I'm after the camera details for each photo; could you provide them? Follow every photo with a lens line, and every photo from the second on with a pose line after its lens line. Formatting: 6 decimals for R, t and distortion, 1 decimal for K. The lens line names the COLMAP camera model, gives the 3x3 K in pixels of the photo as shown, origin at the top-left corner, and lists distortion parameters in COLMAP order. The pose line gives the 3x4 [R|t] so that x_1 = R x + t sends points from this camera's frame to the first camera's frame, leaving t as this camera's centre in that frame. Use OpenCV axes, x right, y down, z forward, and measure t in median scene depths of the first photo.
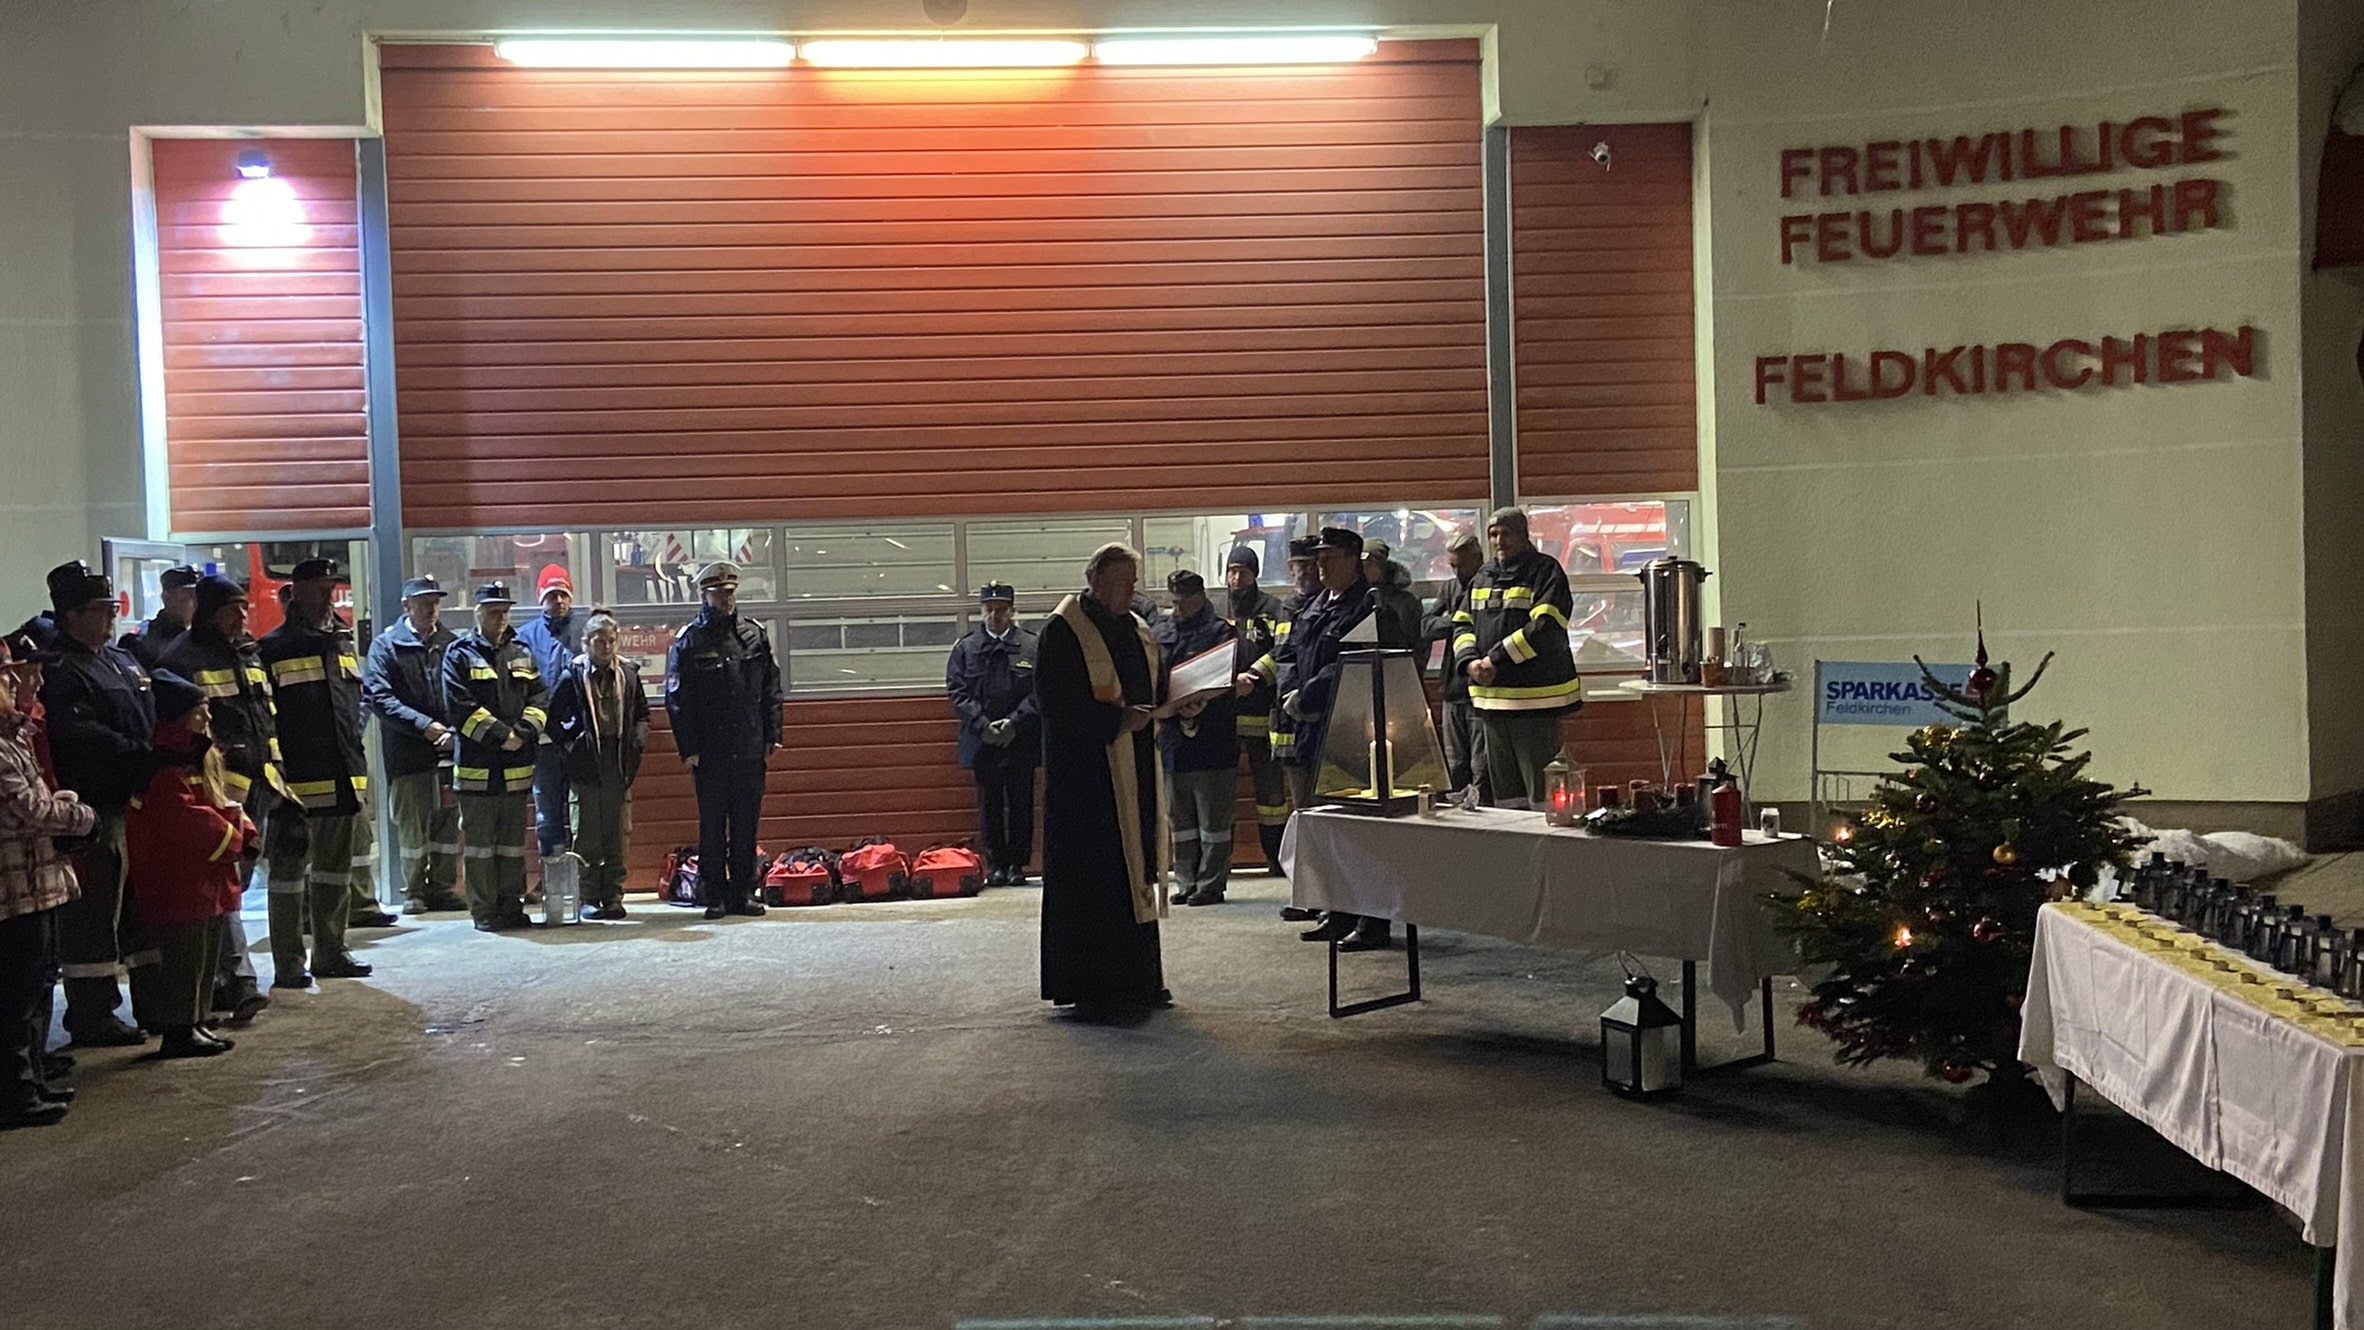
lens RADIAL K [[2507.7, 0, 1186.2], [0, 2507.7, 668.4], [0, 0, 1]] dist [0.091588, 0.000000]
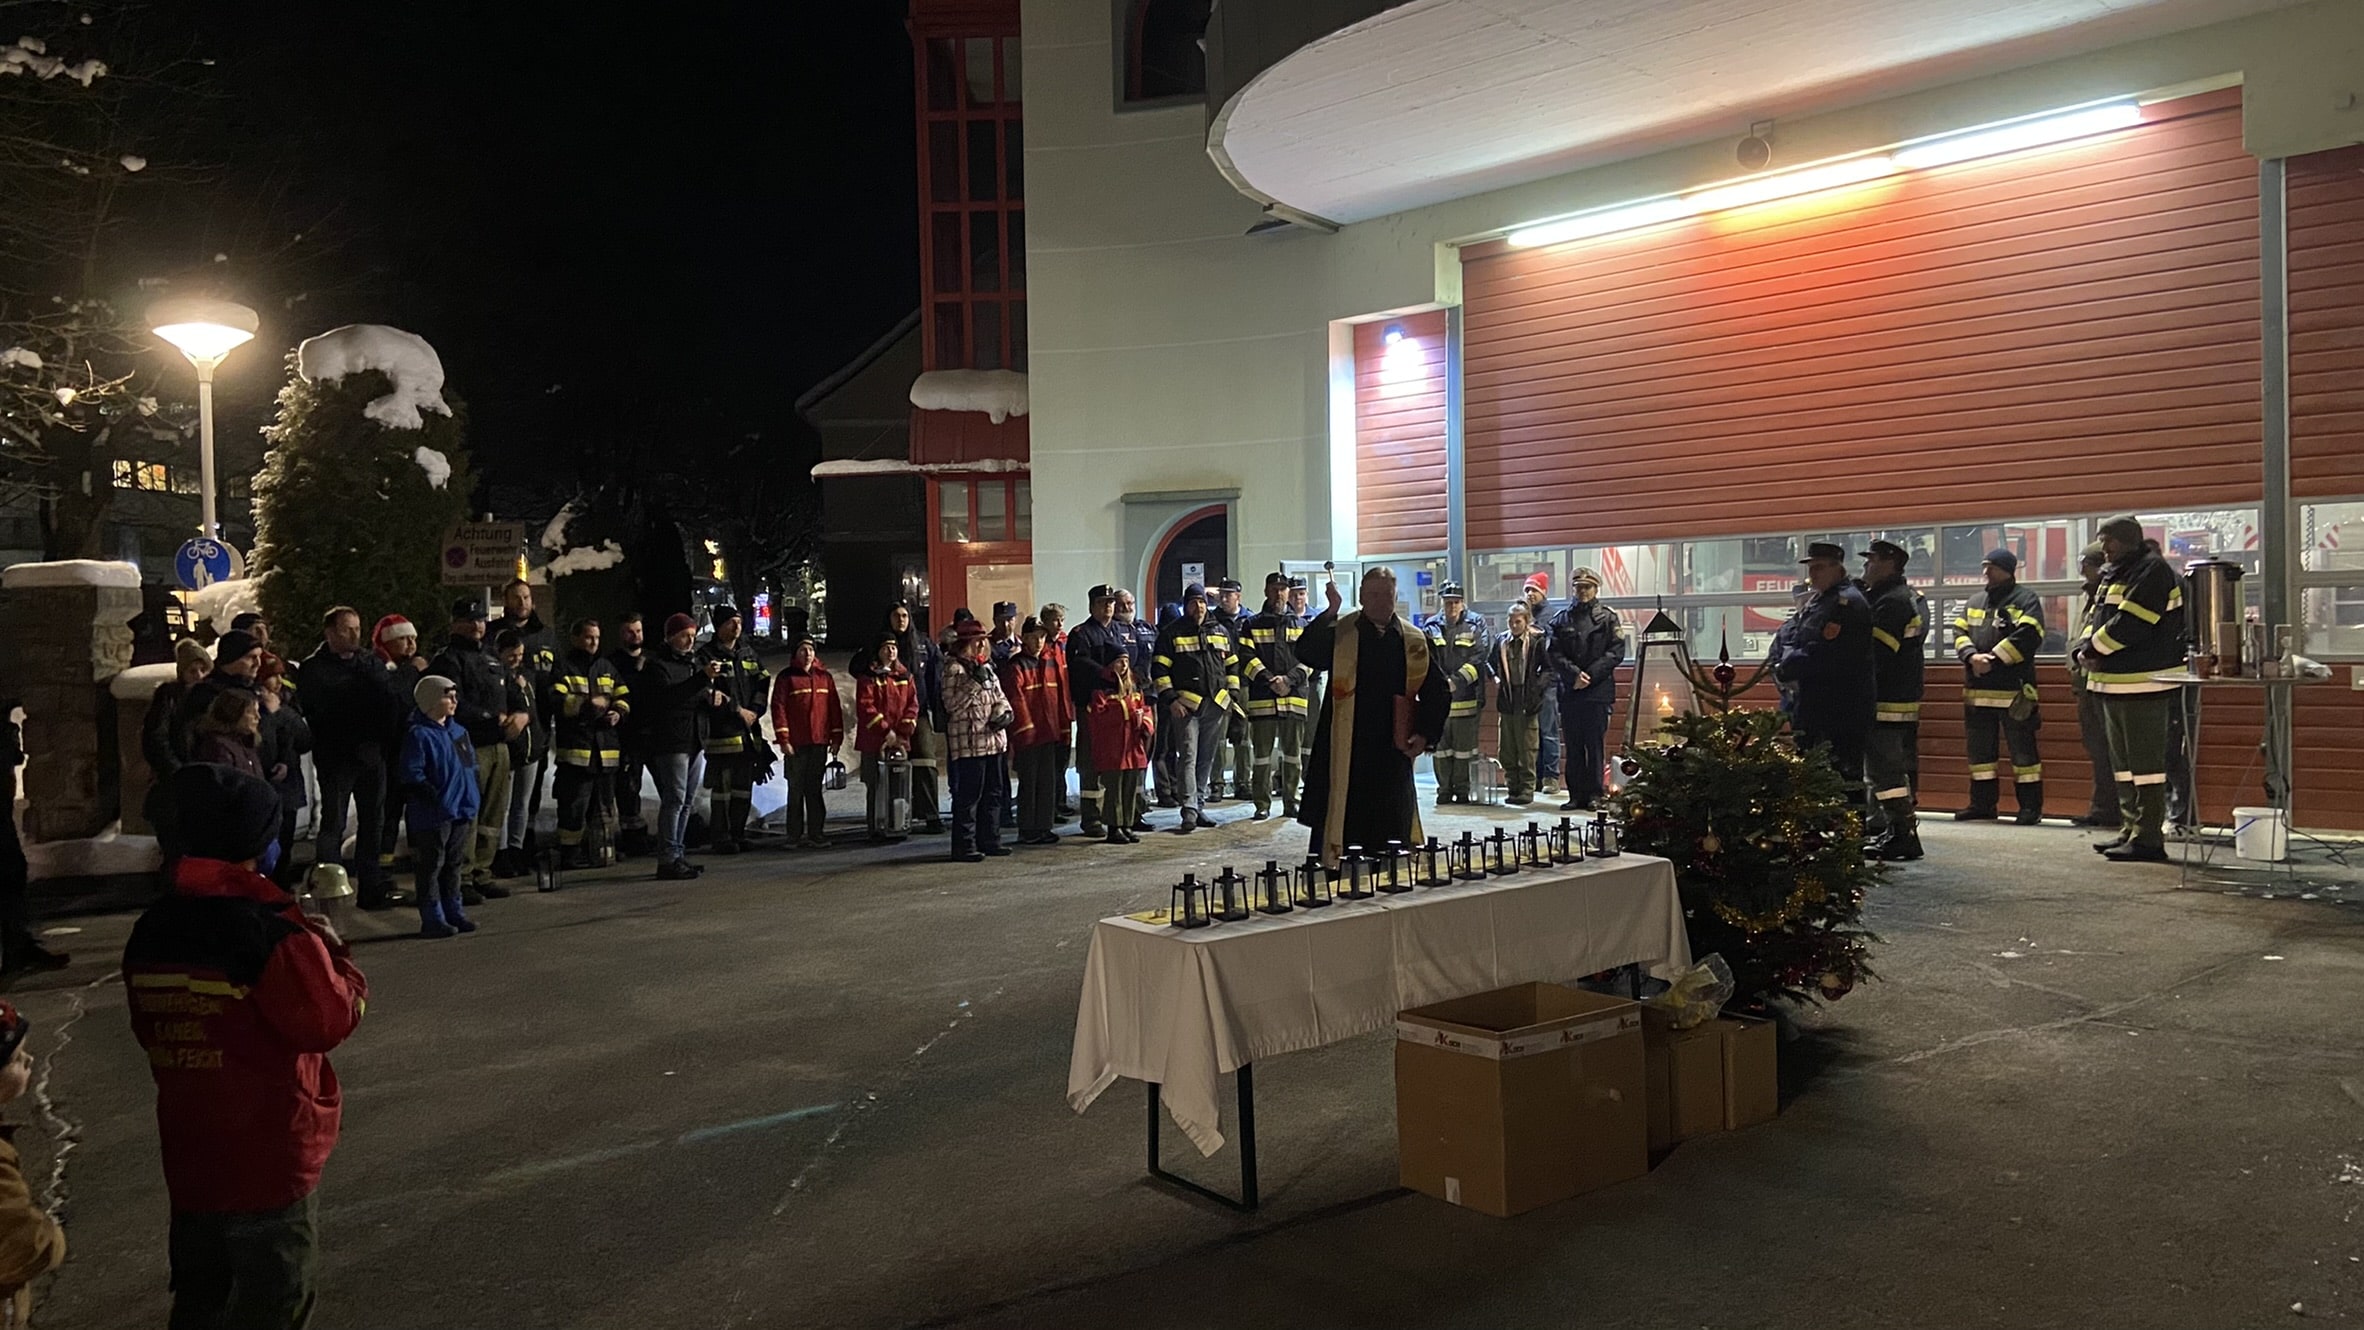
lens RADIAL K [[1830.0, 0, 1135.1], [0, 1830.0, 680.6], [0, 0, 1]] dist [0.023126, -0.029322]
pose [[0.617796, 0.036701, -0.785482, 0.470435], [-0.013847, 0.999263, 0.035798, -0.011611], [0.786217, -0.011240, 0.617849, 0.125181]]
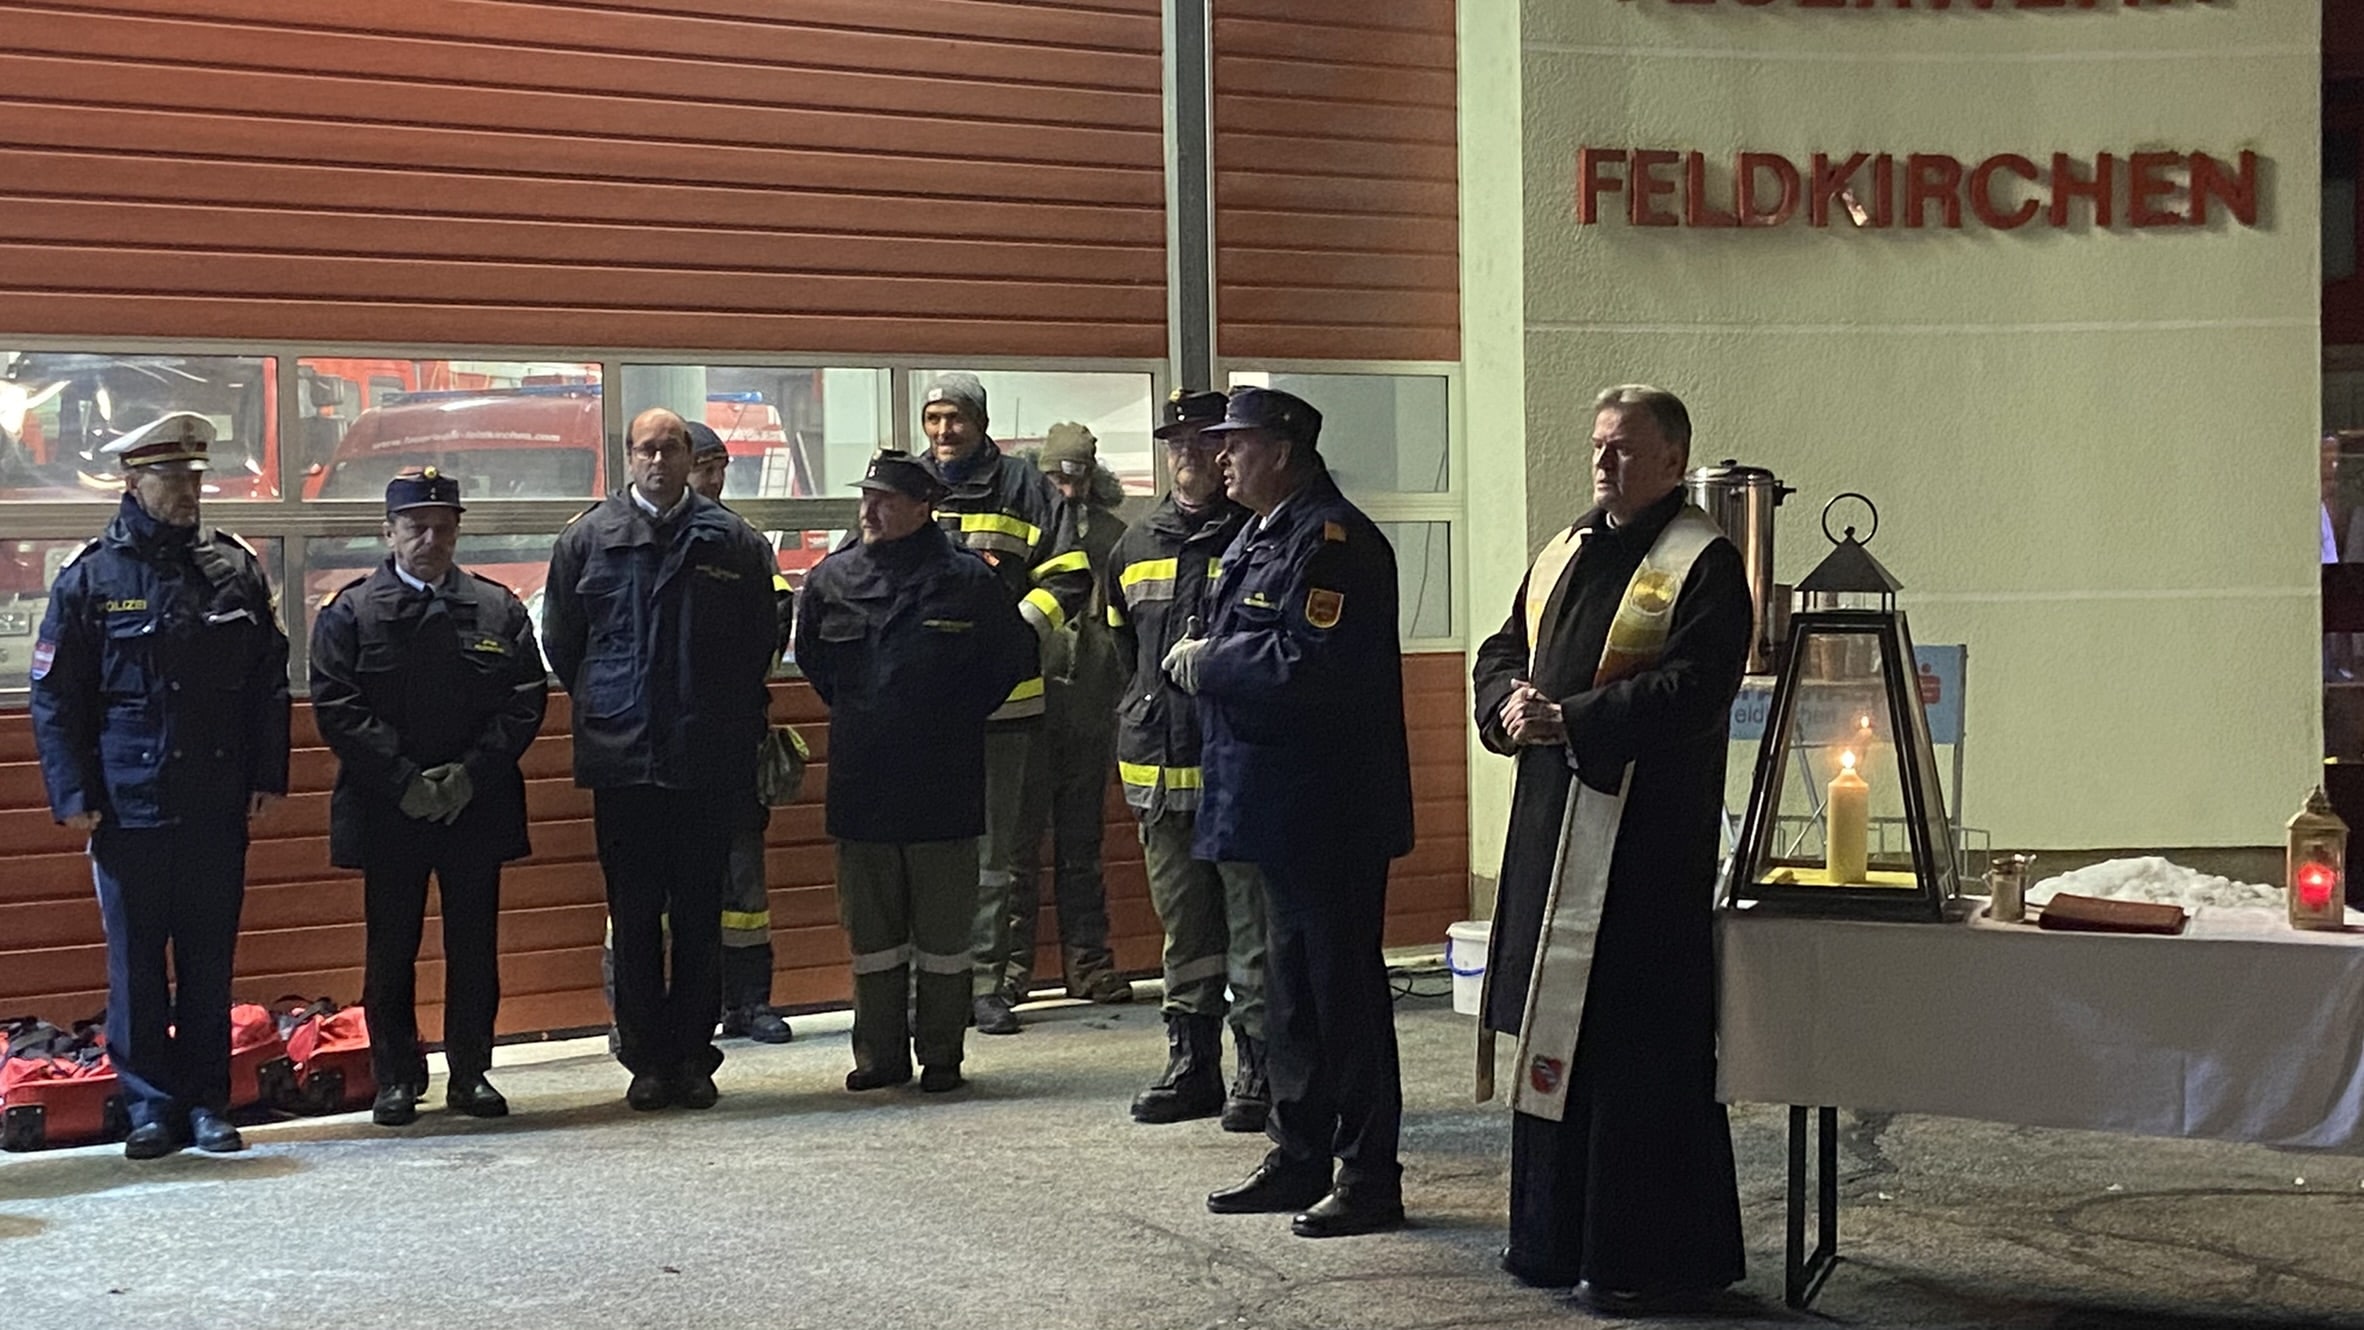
lens RADIAL K [[3709.8, 0, 1296.2], [0, 3709.8, 570.2], [0, 0, 1]] dist [0.187671, 0.000000]
pose [[0.868729, 0.015162, 0.495056, -0.293904], [-0.003721, 0.999703, -0.024088, 0.002859], [-0.495275, 0.019084, 0.868527, 0.247019]]
